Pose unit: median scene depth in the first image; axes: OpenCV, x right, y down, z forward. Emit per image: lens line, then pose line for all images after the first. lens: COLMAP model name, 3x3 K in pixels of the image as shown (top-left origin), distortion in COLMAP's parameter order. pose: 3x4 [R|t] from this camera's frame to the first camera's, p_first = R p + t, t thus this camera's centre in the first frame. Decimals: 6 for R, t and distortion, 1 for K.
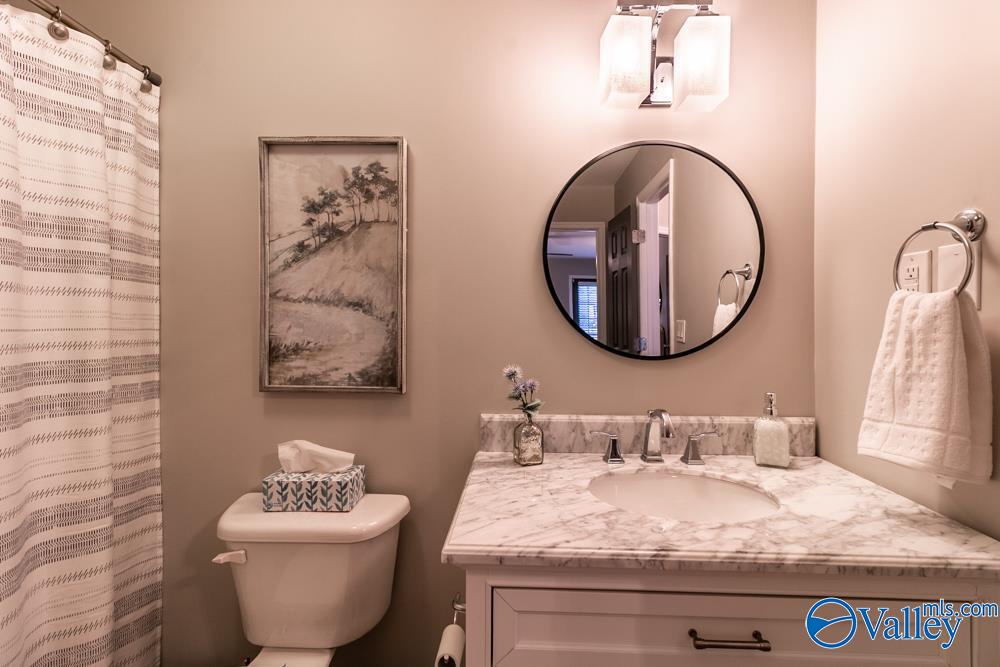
lens RADIAL K [[460.1, 0, 500.4], [0, 460.1, 328.5], [0, 0, 1]] dist [0.000610, 0.001648]
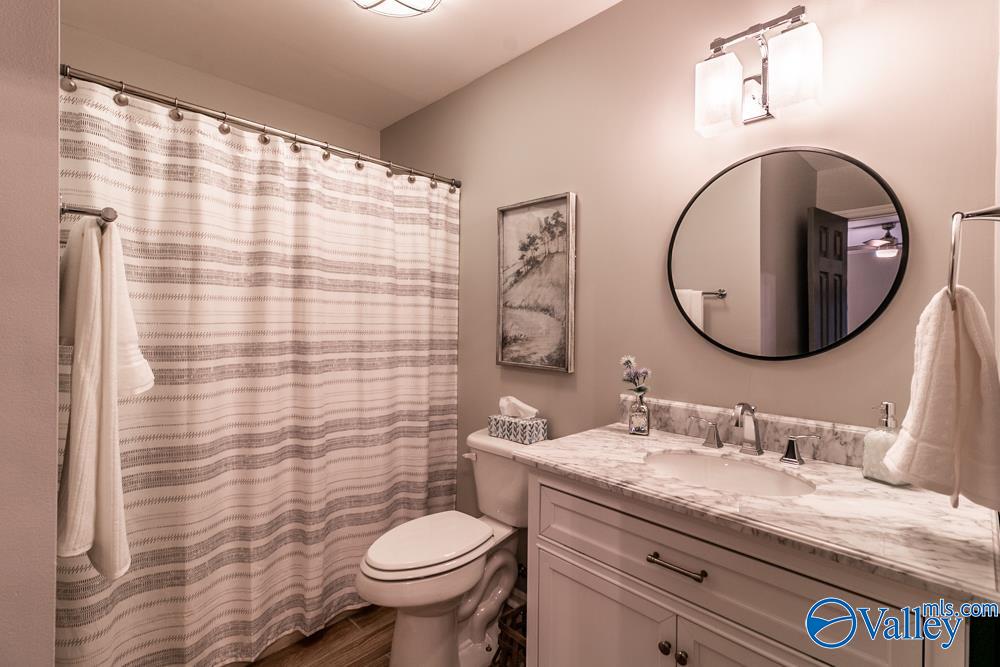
lens RADIAL K [[460.1, 0, 499.6], [0, 460.1, 330.1], [0, 0, 1]] dist [0.000610, 0.001648]
pose [[0.728871, 0.019147, -0.684384, 0.639323], [-0.022421, 0.999740, 0.004092, 0.010190], [0.684284, 0.012362, 0.729111, -0.188038]]
